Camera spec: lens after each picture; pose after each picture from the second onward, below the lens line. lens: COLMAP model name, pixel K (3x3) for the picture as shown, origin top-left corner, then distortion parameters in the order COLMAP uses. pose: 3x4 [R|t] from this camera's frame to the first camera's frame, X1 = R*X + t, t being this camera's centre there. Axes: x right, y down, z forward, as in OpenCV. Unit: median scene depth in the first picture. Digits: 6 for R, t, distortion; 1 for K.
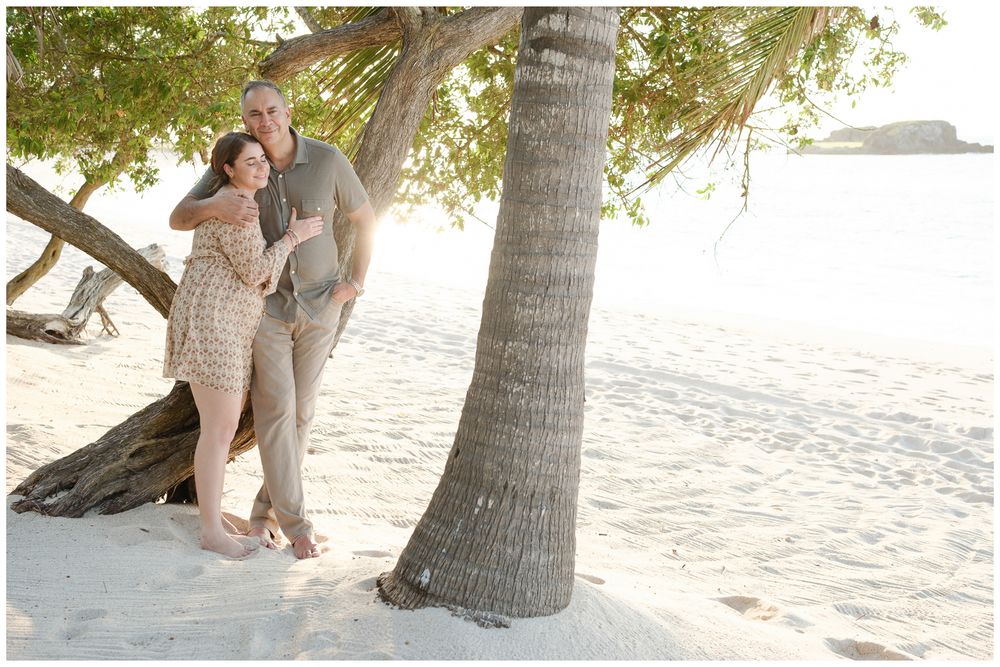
lens RADIAL K [[1050.7, 0, 498.7], [0, 1050.7, 333.3], [0, 0, 1]] dist [0.007740, 0.000000]
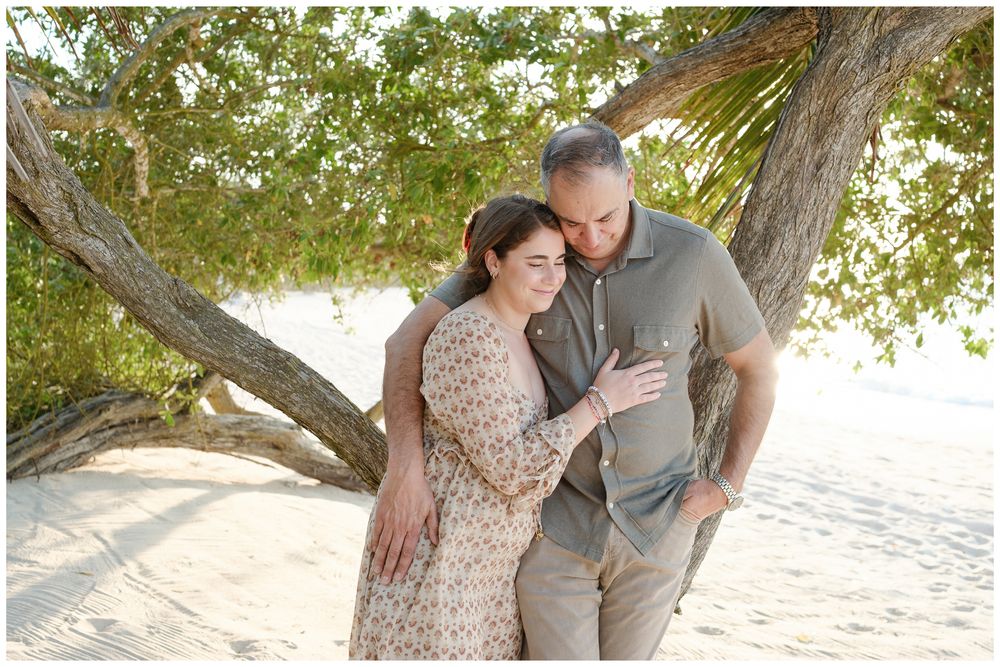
lens RADIAL K [[1050.7, 0, 482.5], [0, 1050.7, 316.7], [0, 0, 1]] dist [0.007740, 0.000000]
pose [[0.929310, -0.013007, -0.369071, -0.036987], [-0.038151, 0.990651, -0.130977, -0.037506], [0.367324, 0.135799, 0.920126, 0.316444]]
